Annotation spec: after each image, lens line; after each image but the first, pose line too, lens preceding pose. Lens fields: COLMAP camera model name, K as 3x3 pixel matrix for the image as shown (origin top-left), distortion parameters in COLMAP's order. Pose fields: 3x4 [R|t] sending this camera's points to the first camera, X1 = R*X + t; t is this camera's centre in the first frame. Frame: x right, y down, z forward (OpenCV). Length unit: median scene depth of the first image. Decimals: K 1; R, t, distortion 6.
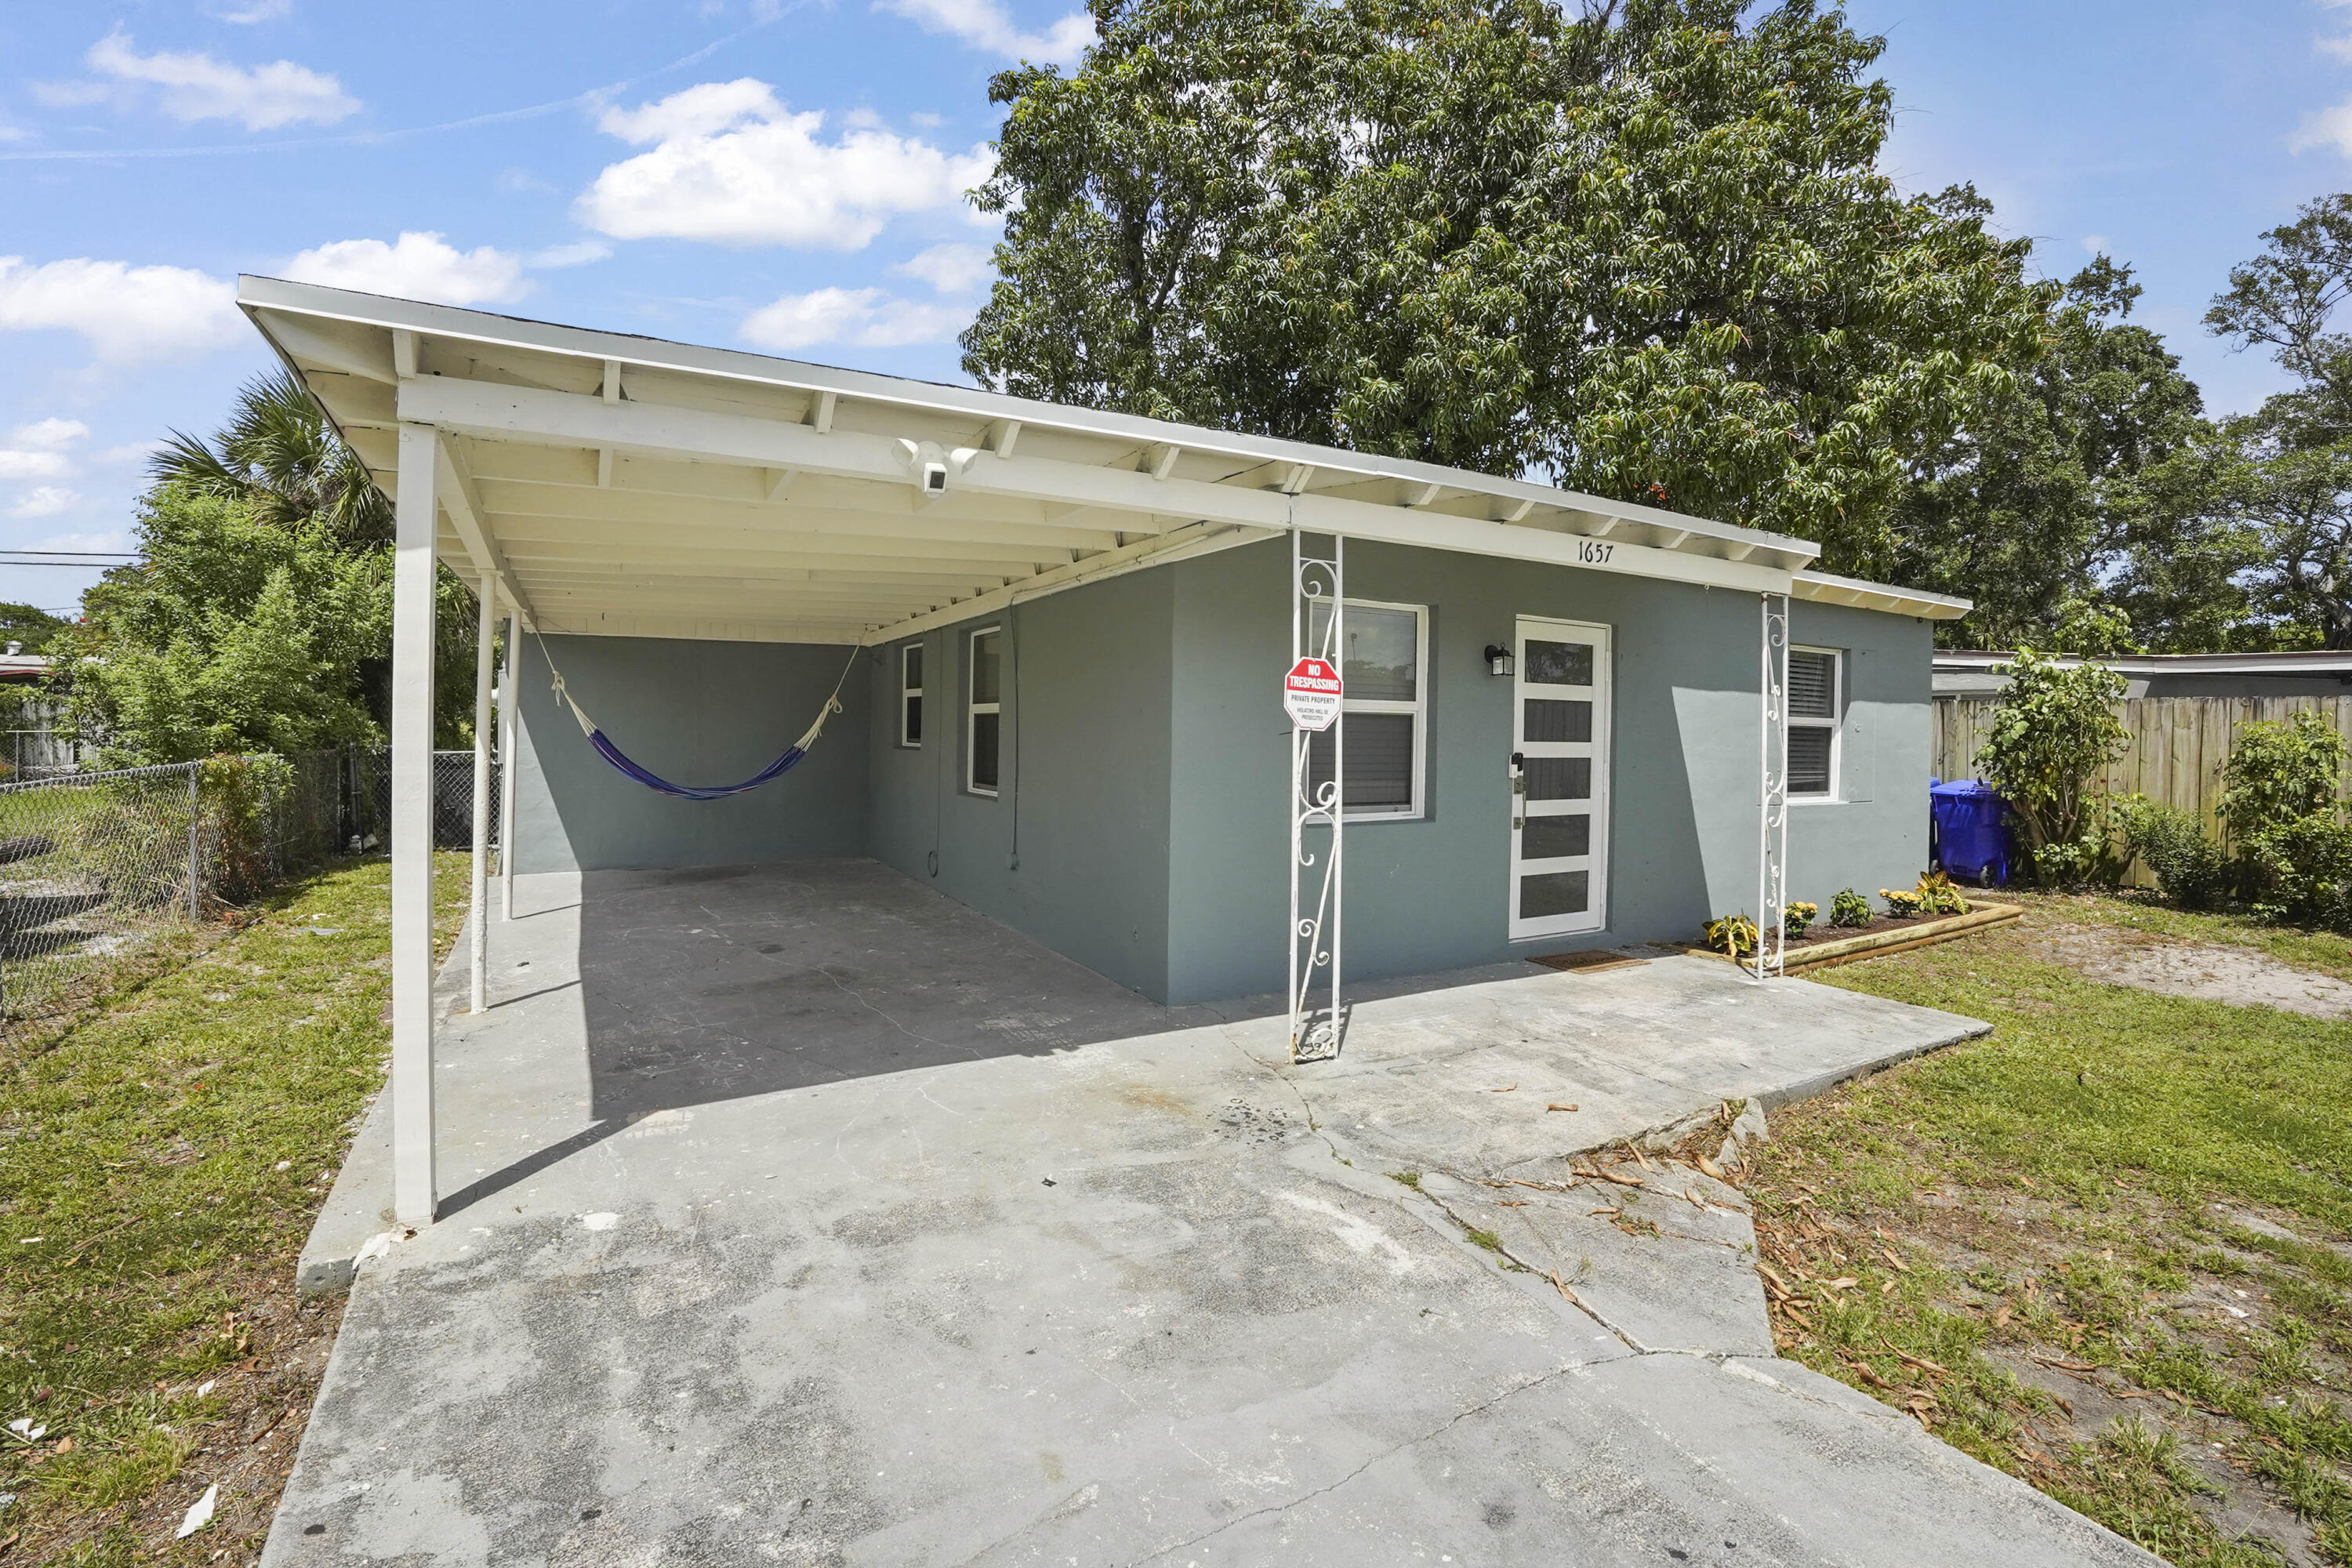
lens RADIAL K [[1031.0, 0, 1212.4], [0, 1031.0, 739.3], [0, 0, 1]] dist [-0.001358, -0.000309]
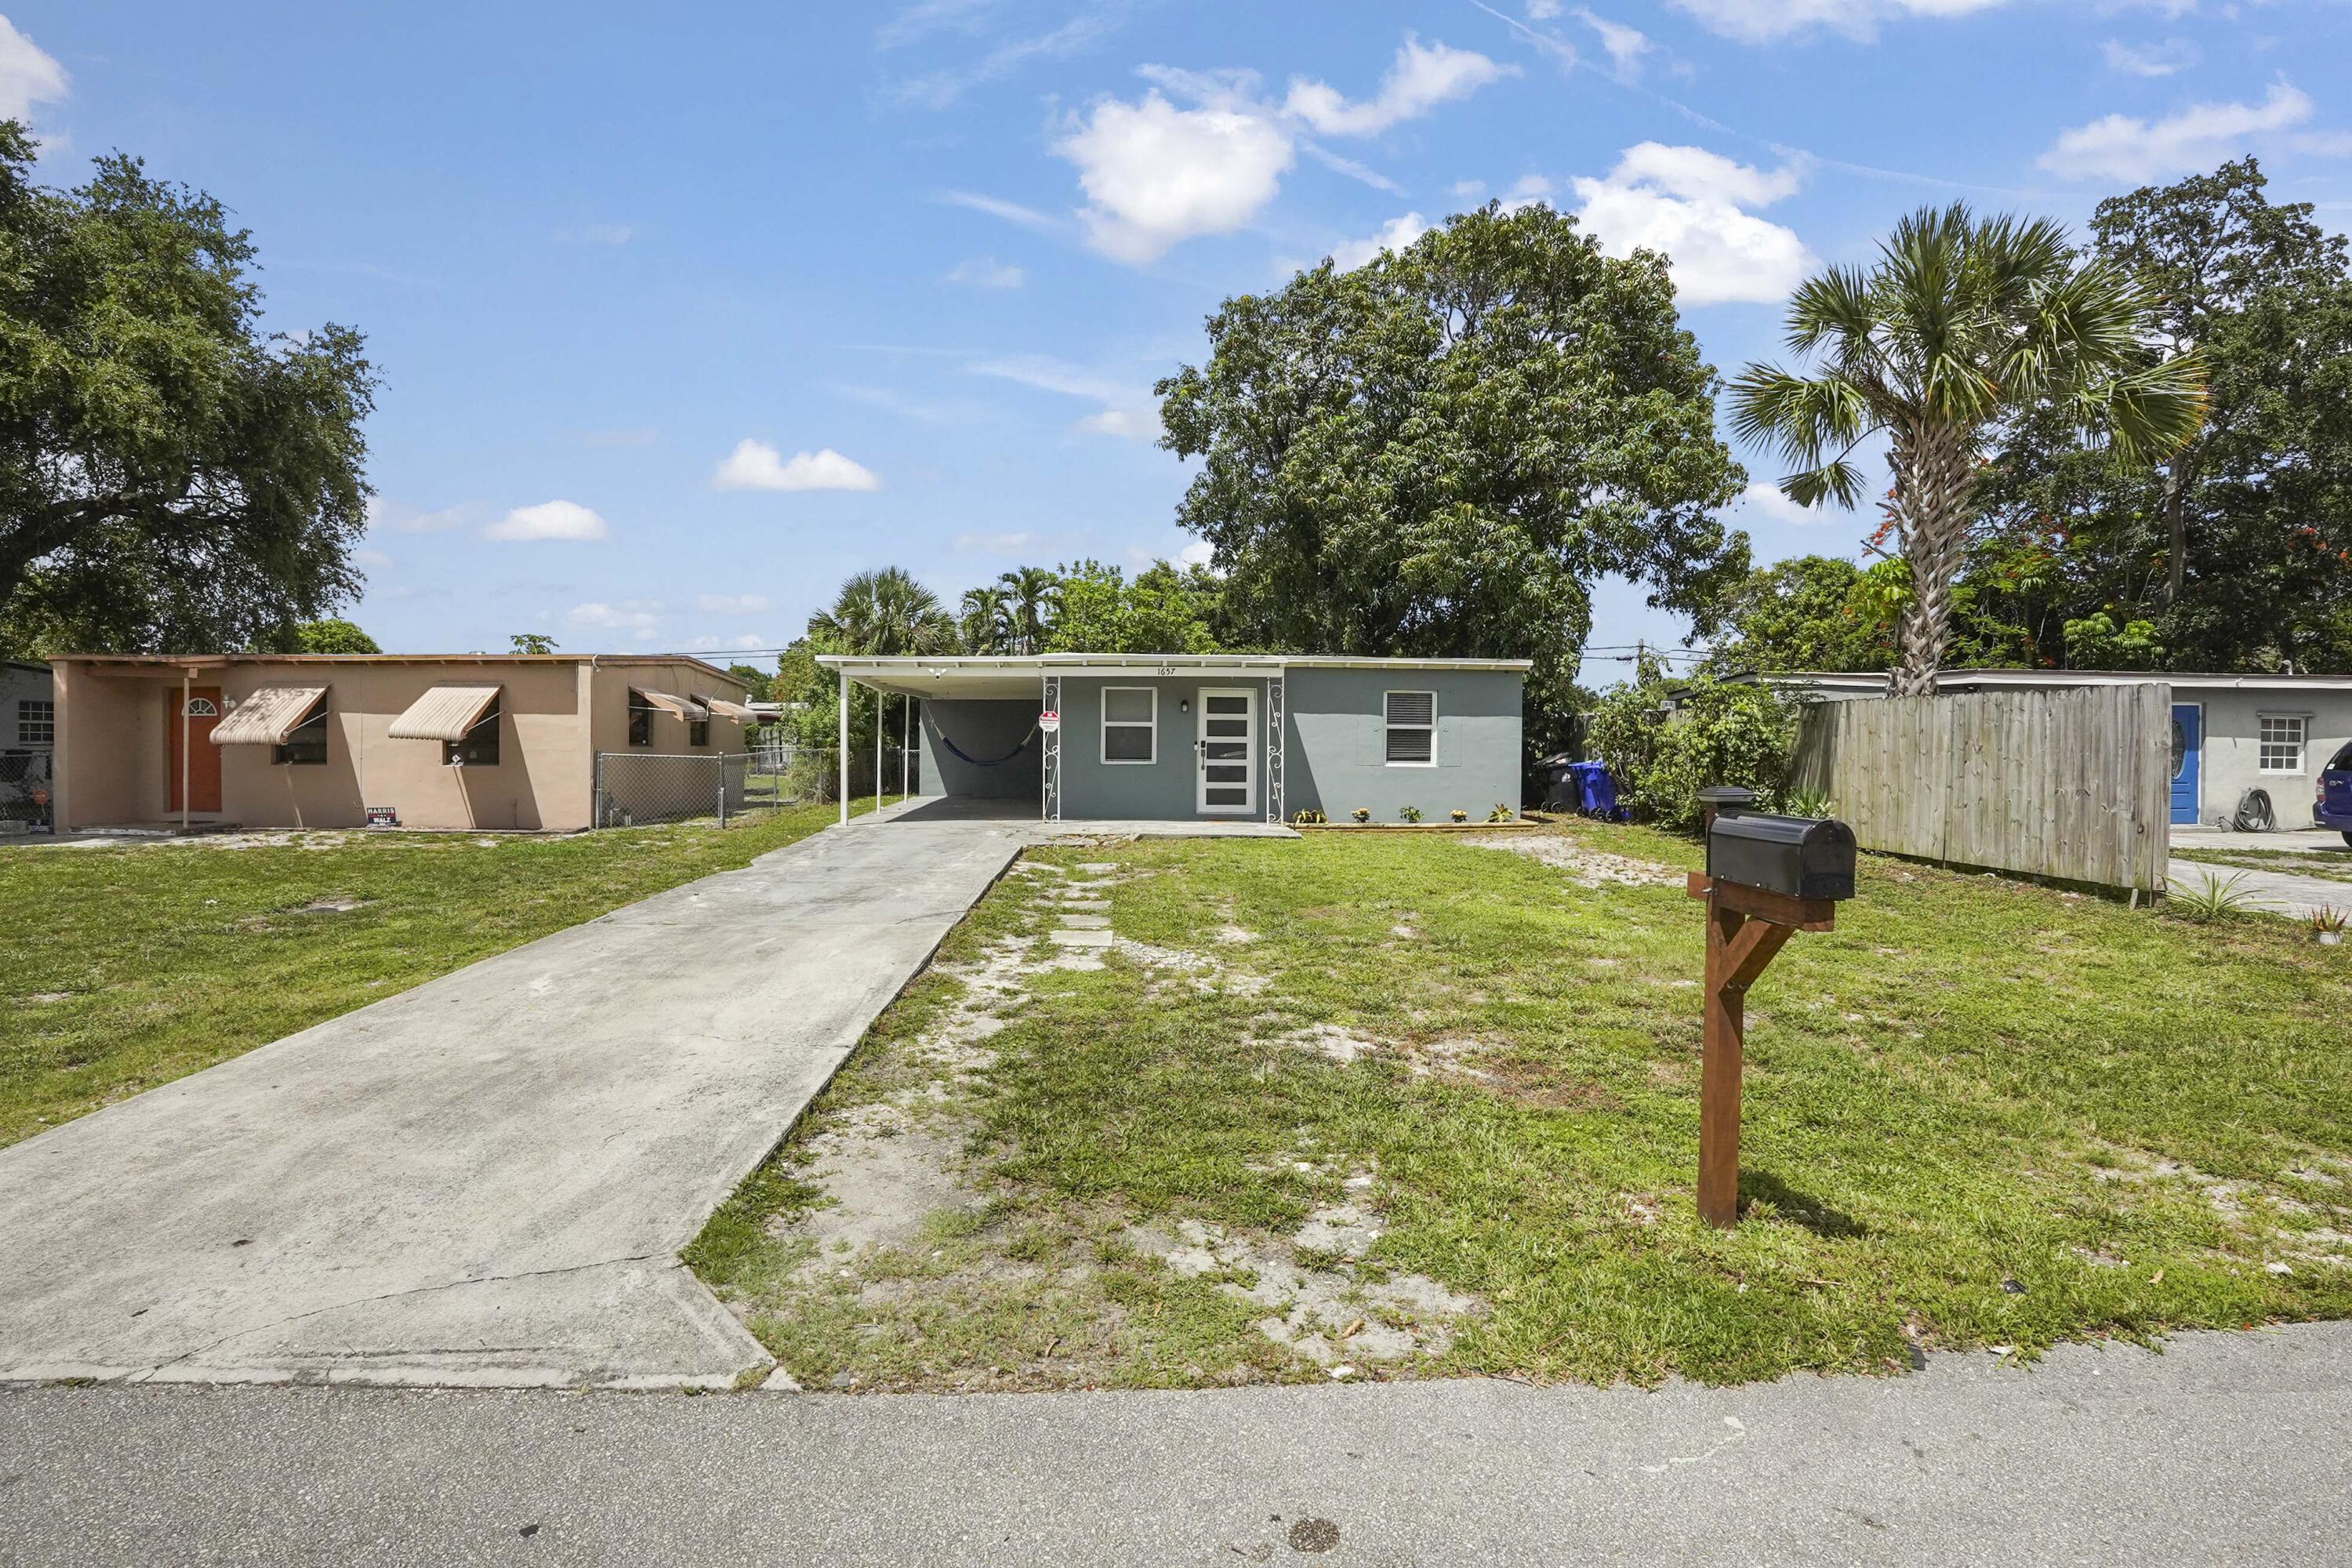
lens RADIAL K [[1031.0, 0, 1212.4], [0, 1031.0, 739.3], [0, 0, 1]] dist [-0.001358, -0.000309]
pose [[0.908566, -0.010281, -0.417614, 1.320407], [0.003422, 0.999847, -0.017169, 0.051365], [0.417727, 0.014170, 0.908462, -1.274248]]
